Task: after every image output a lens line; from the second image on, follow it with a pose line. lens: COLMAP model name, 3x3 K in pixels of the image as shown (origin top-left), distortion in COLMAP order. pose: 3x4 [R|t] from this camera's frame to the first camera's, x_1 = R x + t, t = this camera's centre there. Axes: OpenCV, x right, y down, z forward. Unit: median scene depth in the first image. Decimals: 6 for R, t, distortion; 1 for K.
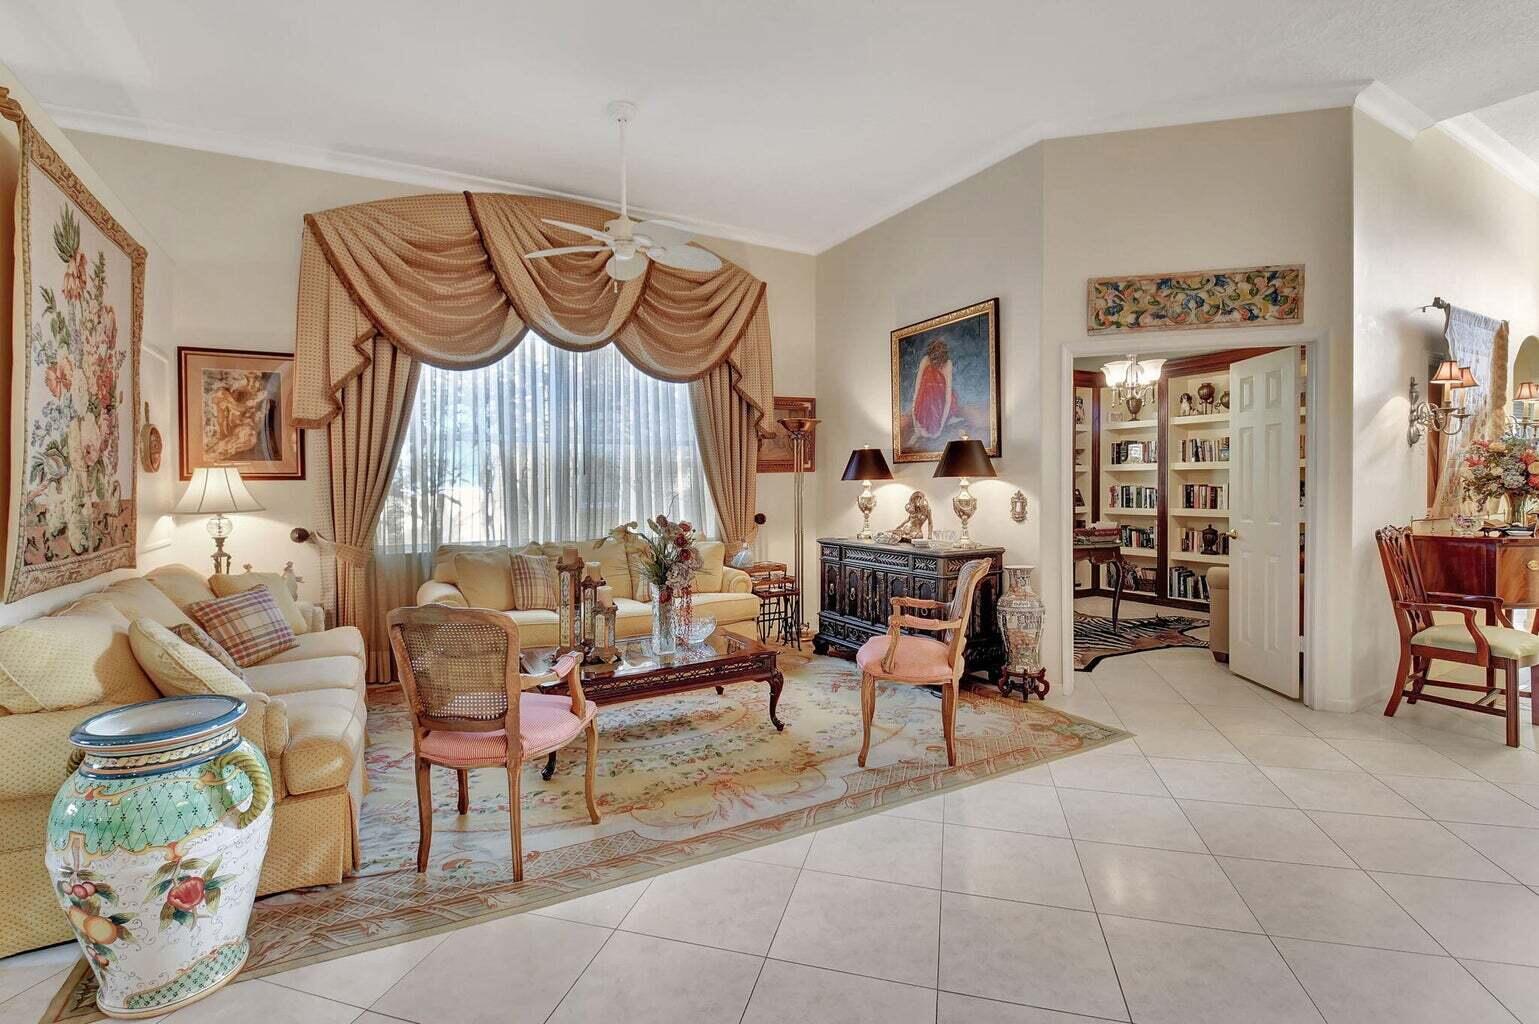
lens RADIAL K [[701.6, 0, 759.5], [0, 701.6, 504.2], [0, 0, 1]] dist [-0.001316, -0.012302]
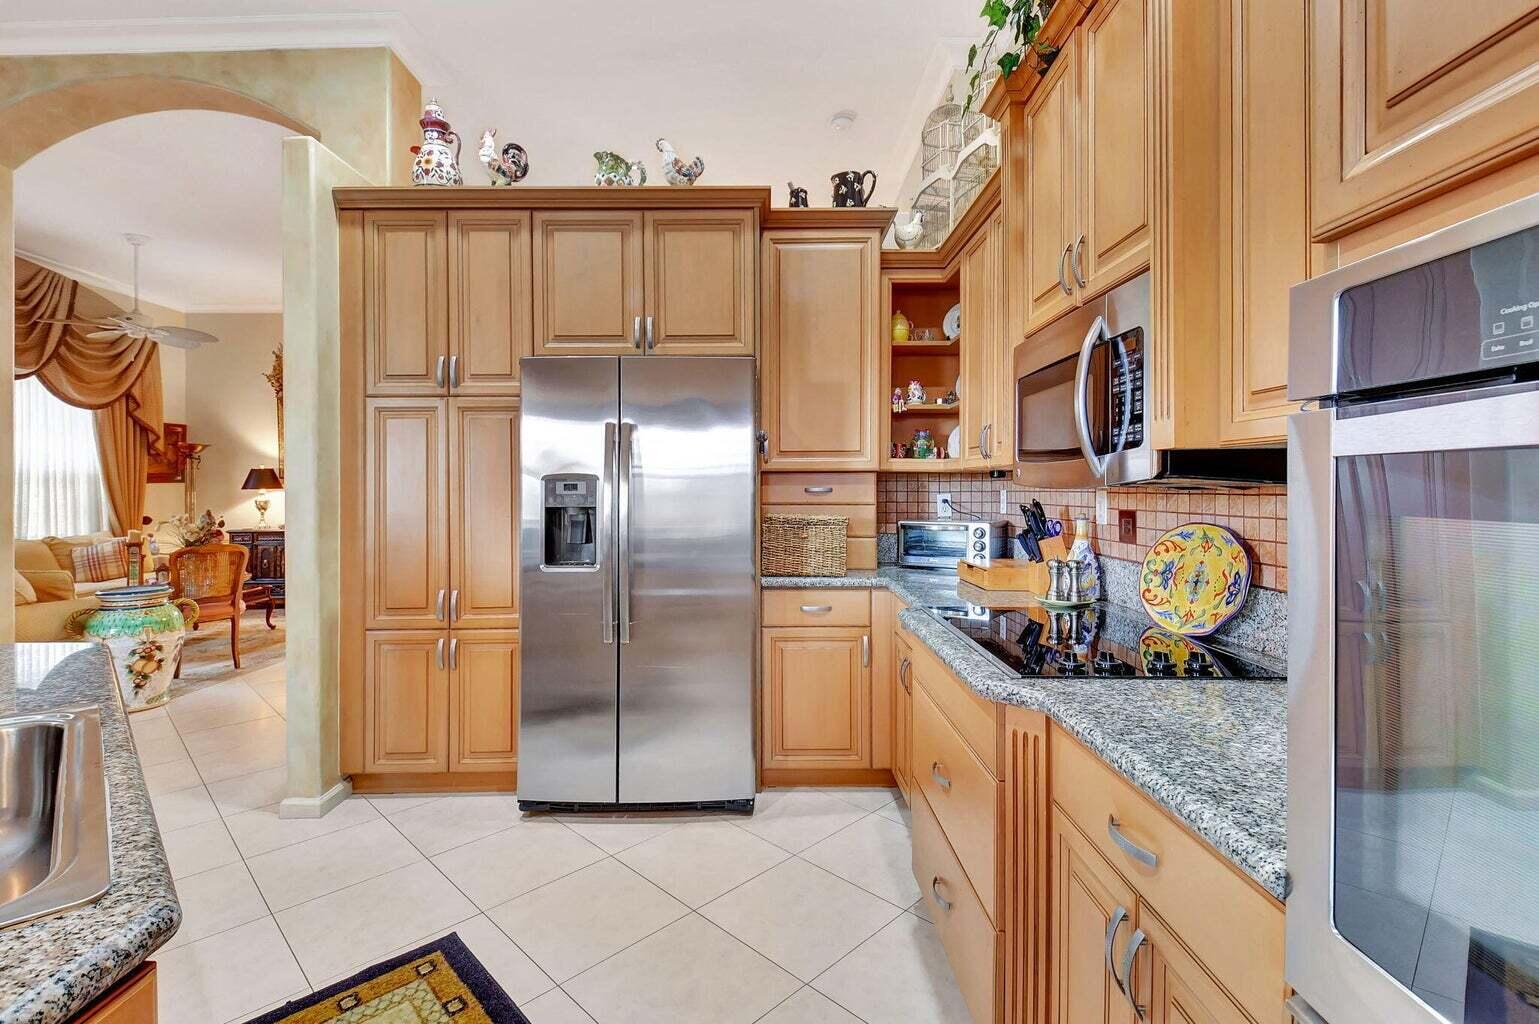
lens RADIAL K [[701.6, 0, 780.9], [0, 701.6, 500.9], [0, 0, 1]] dist [-0.001316, -0.012302]
pose [[0.476027, -0.007755, 0.879396, -0.719572], [0.029238, 0.999548, -0.007012, 0.037351], [-0.878944, 0.029049, 0.476039, -0.759606]]
